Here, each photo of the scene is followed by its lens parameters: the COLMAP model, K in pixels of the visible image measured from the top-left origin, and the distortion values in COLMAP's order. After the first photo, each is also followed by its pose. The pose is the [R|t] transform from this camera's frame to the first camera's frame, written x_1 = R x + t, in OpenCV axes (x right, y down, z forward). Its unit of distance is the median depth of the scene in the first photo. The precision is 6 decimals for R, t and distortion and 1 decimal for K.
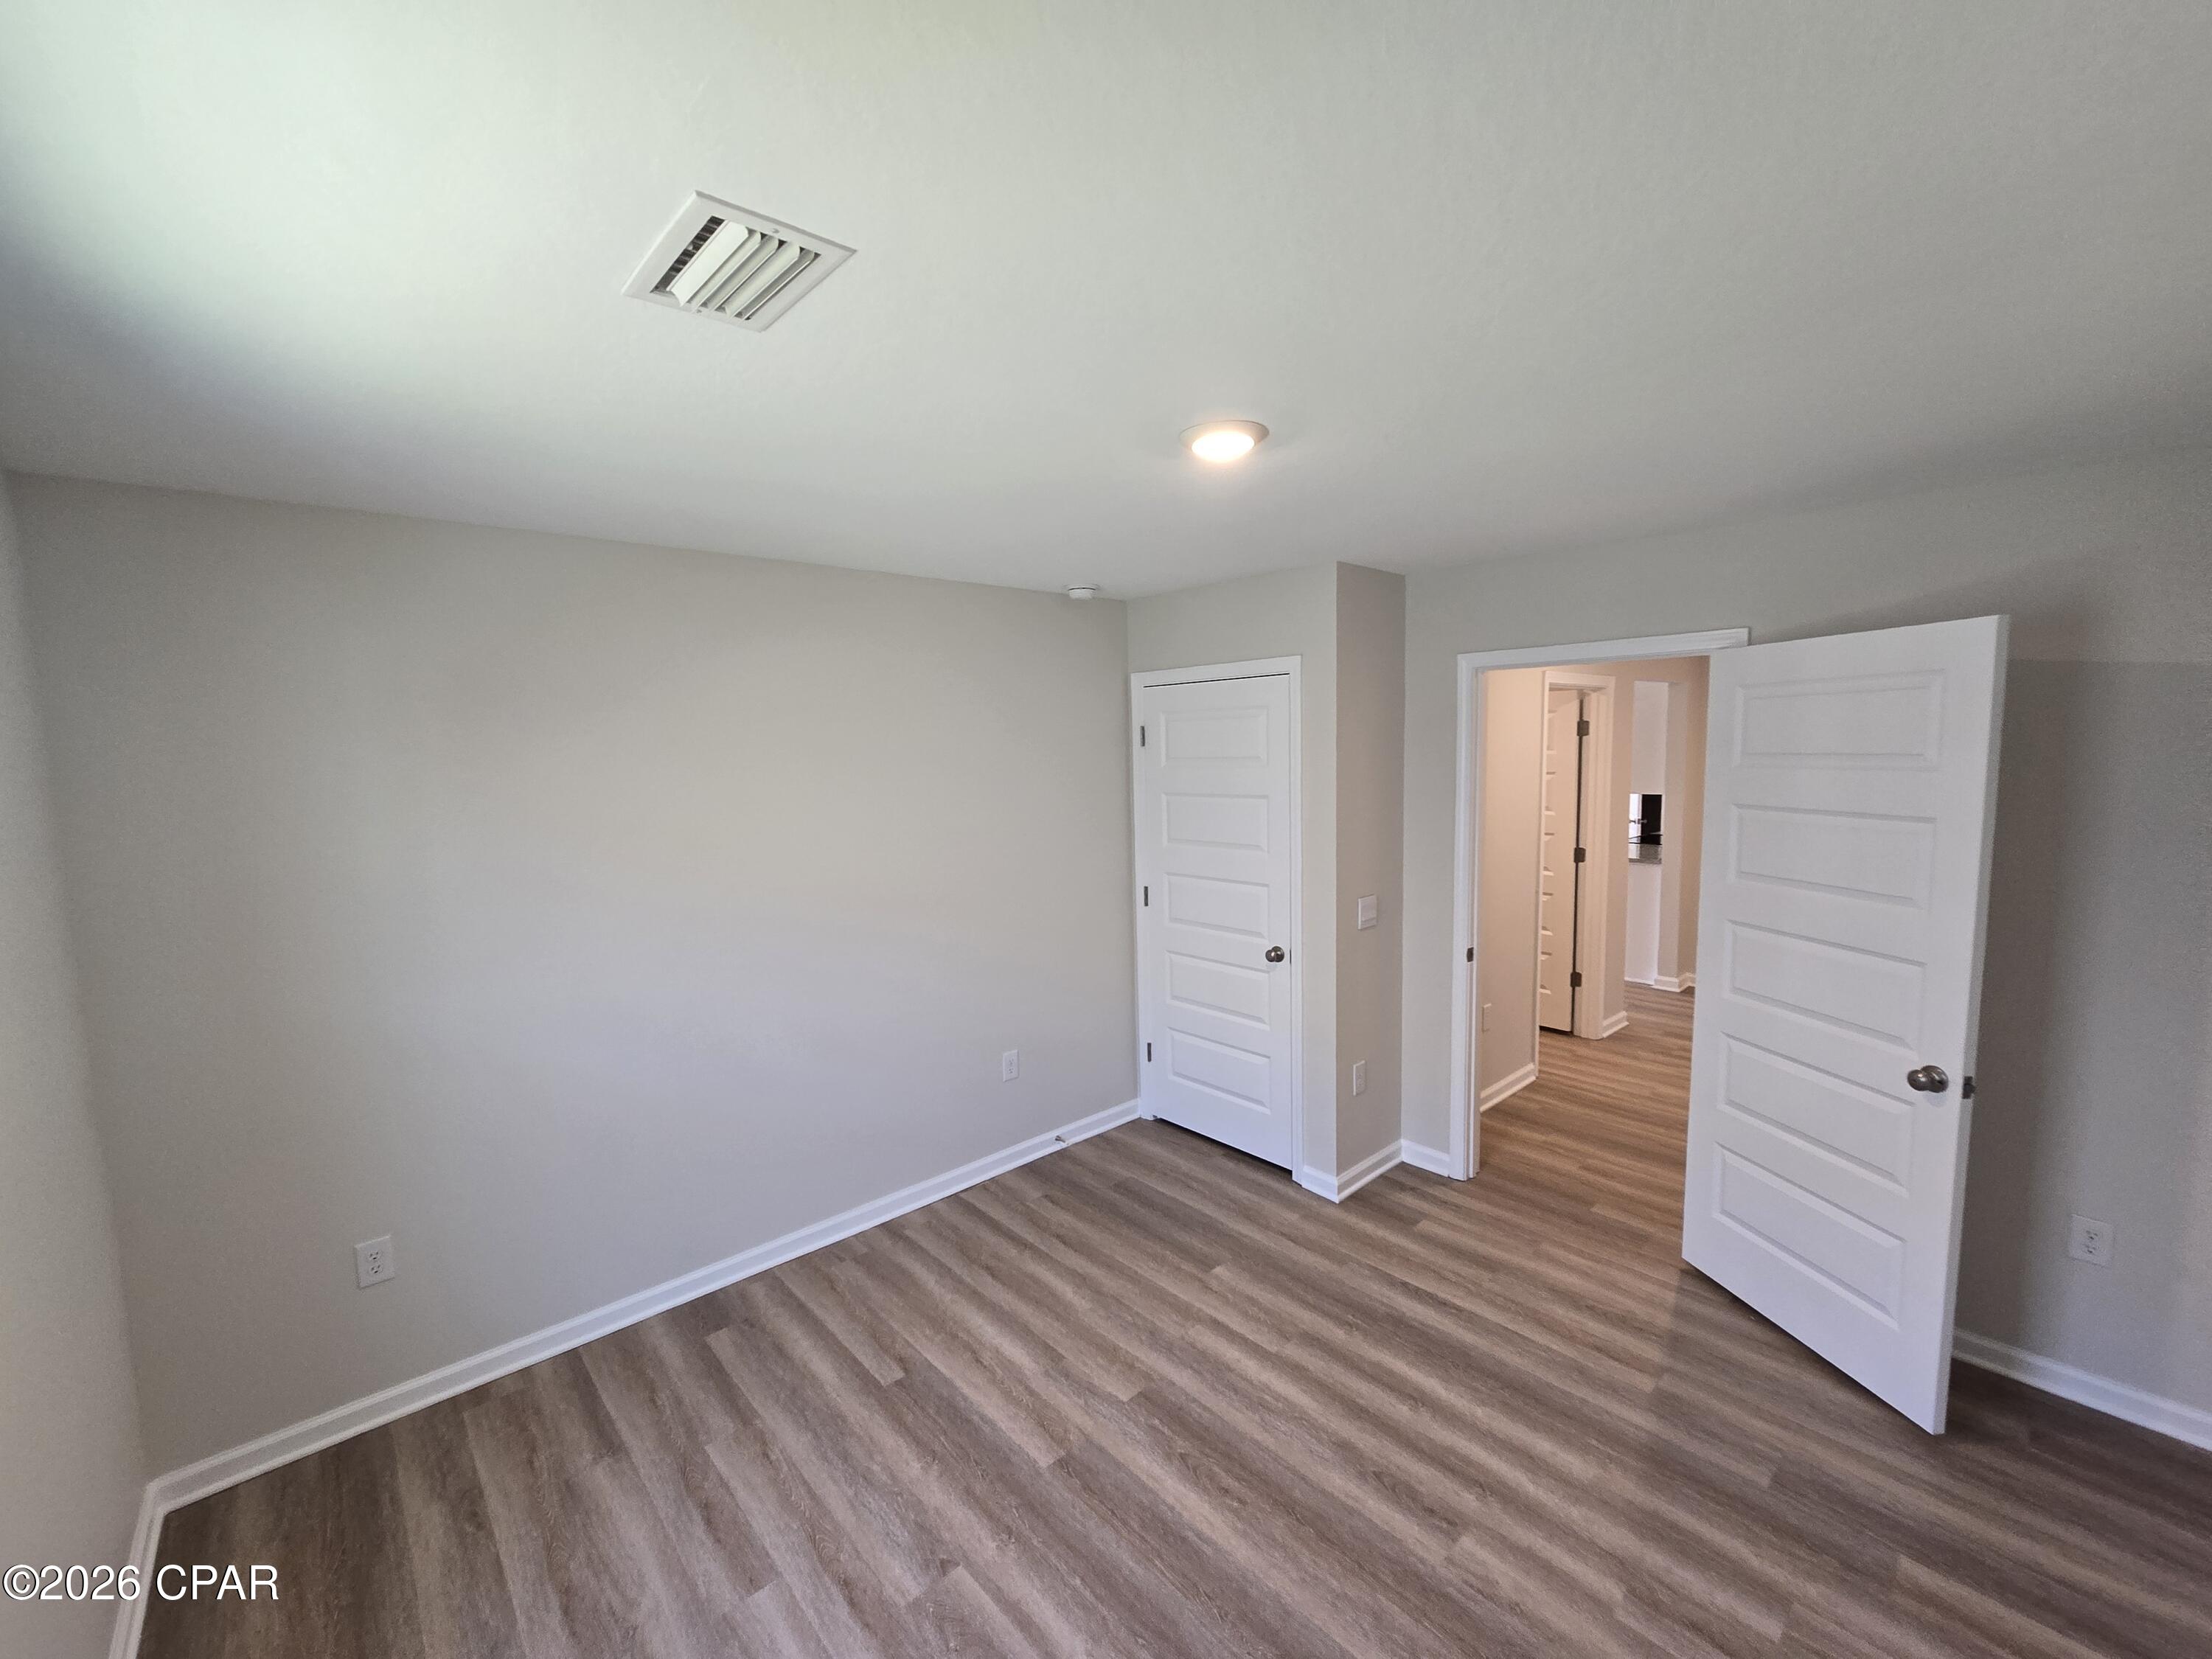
lens RADIAL K [[906.7, 0, 1094.2], [0, 906.7, 833.7], [0, 0, 1]] dist [-0.003530, 0.000208]
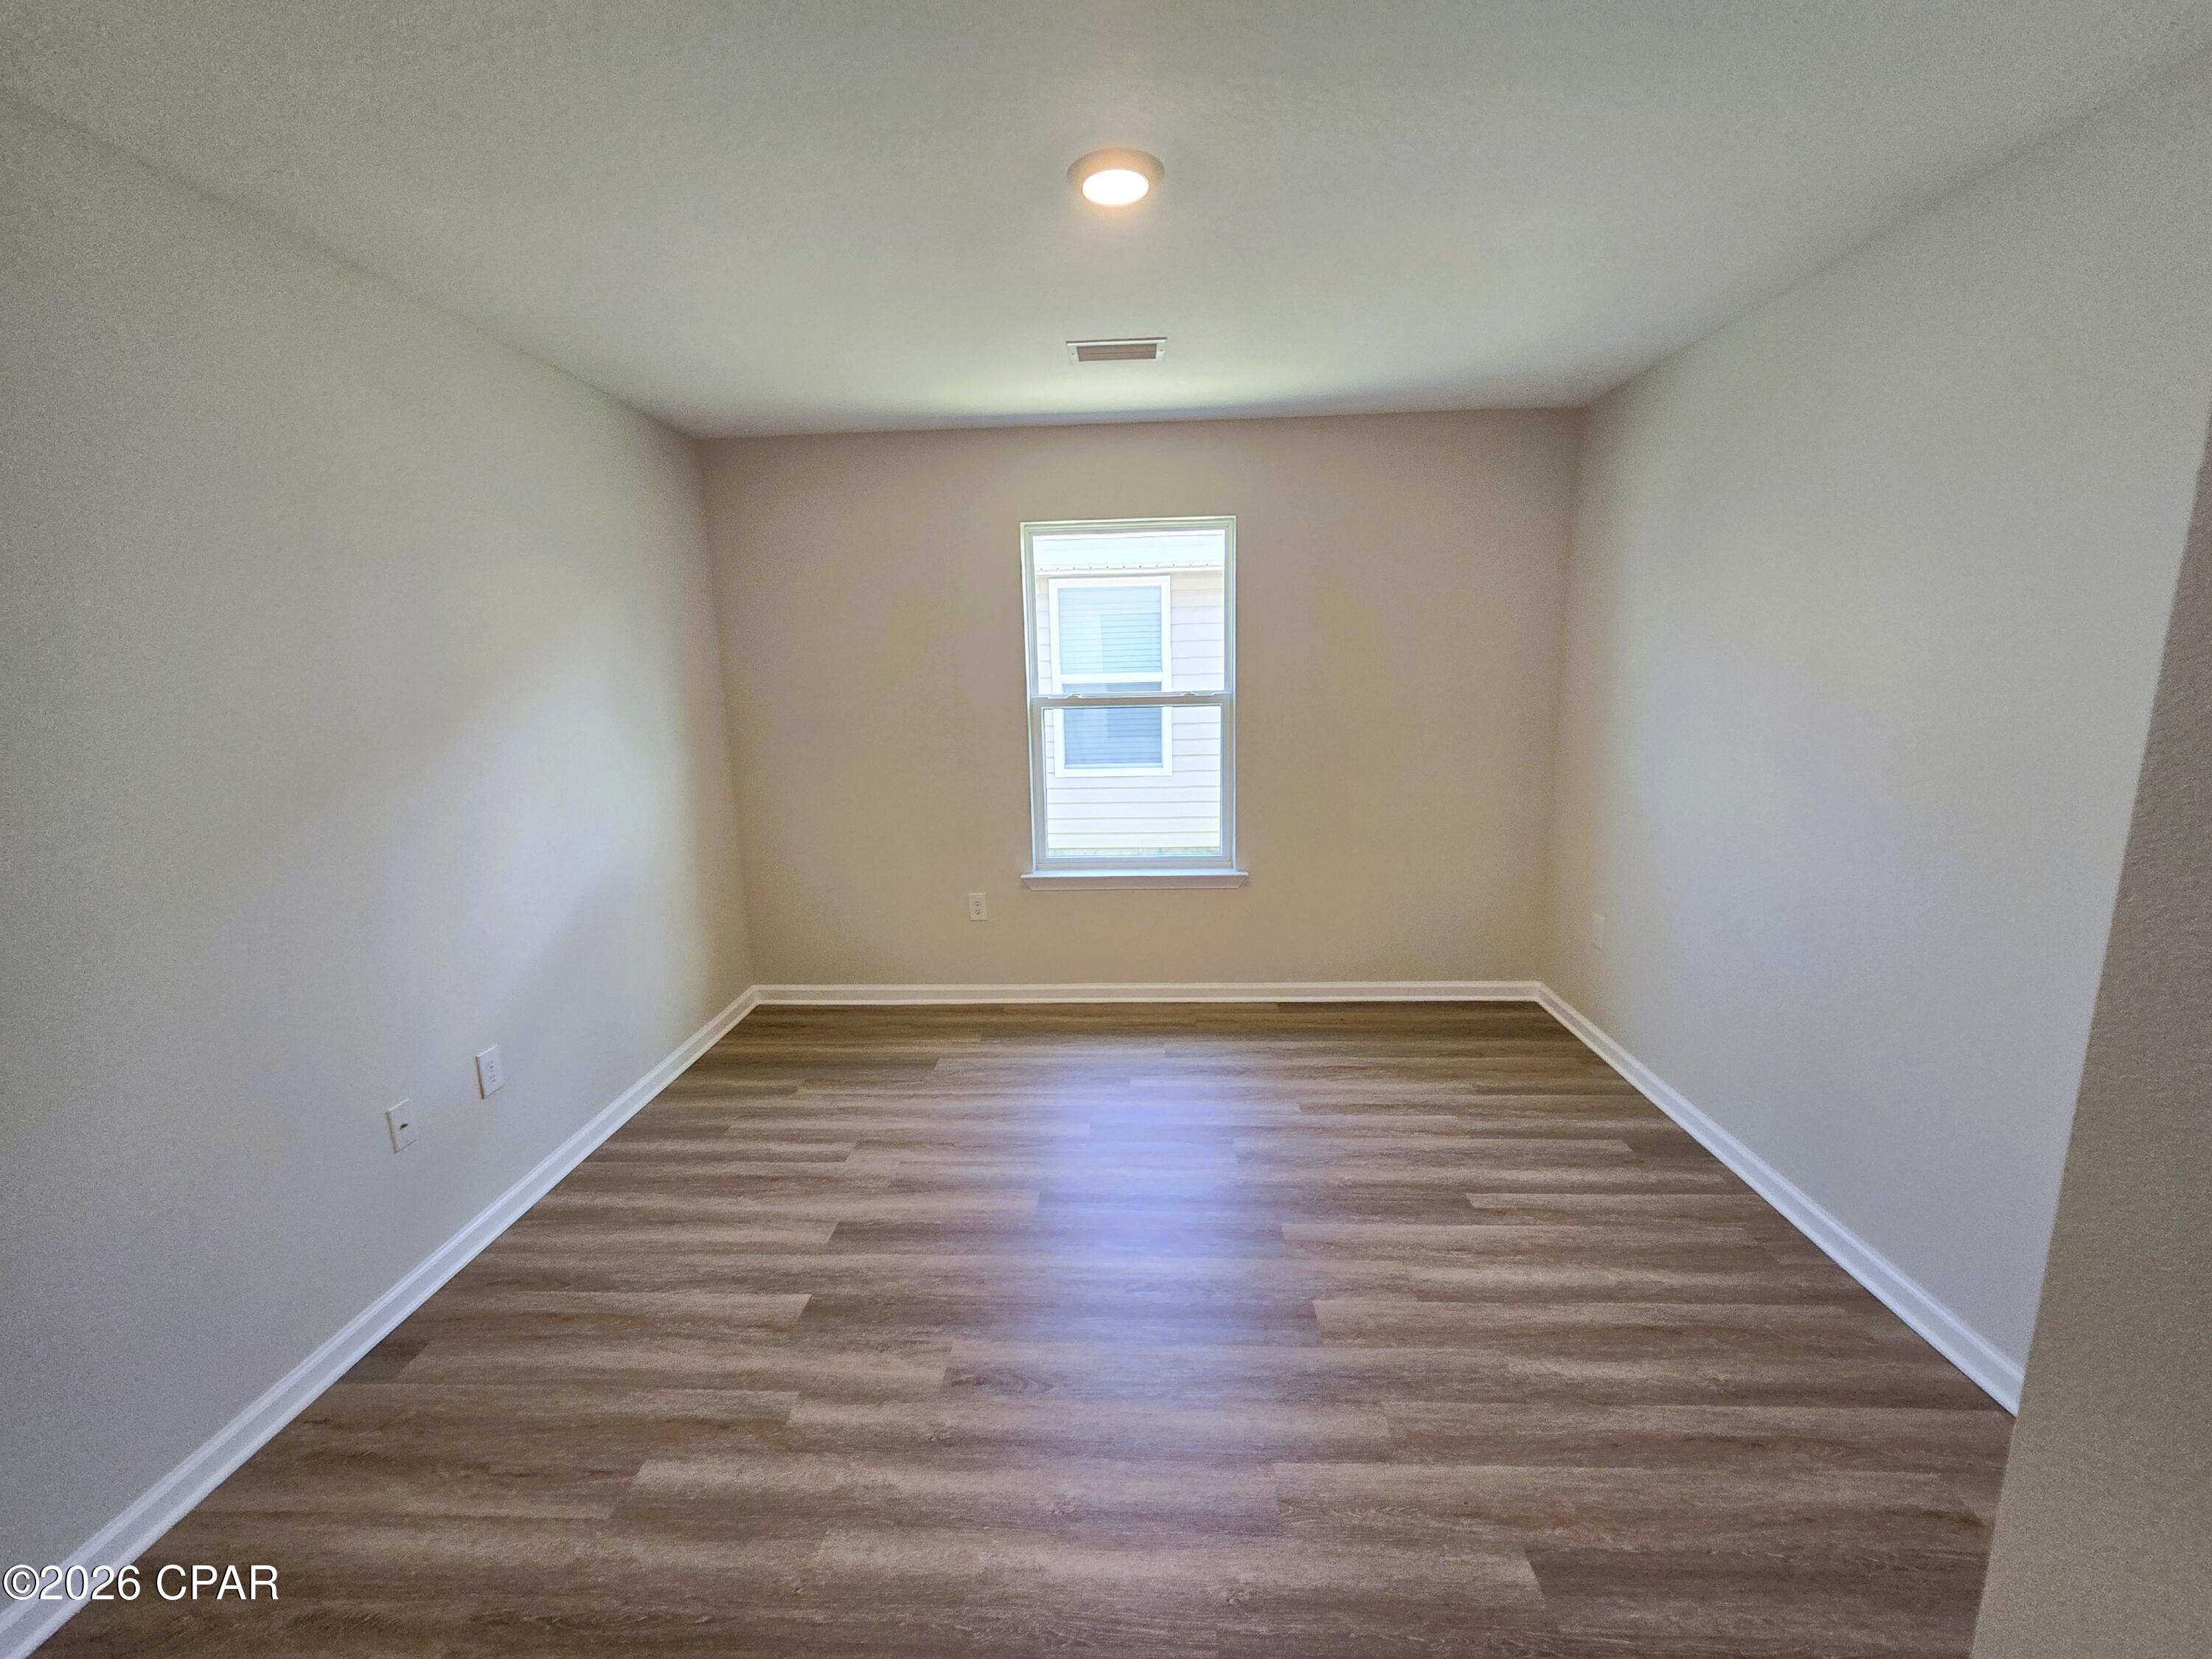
lens RADIAL K [[906.7, 0, 1094.2], [0, 906.7, 833.7], [0, 0, 1]] dist [-0.003530, 0.000208]
pose [[-0.695837, 0.174126, -0.696772, 0.714892], [-0.032343, 0.961583, 0.272603, -0.032539], [0.717471, 0.212223, -0.663474, 1.349122]]
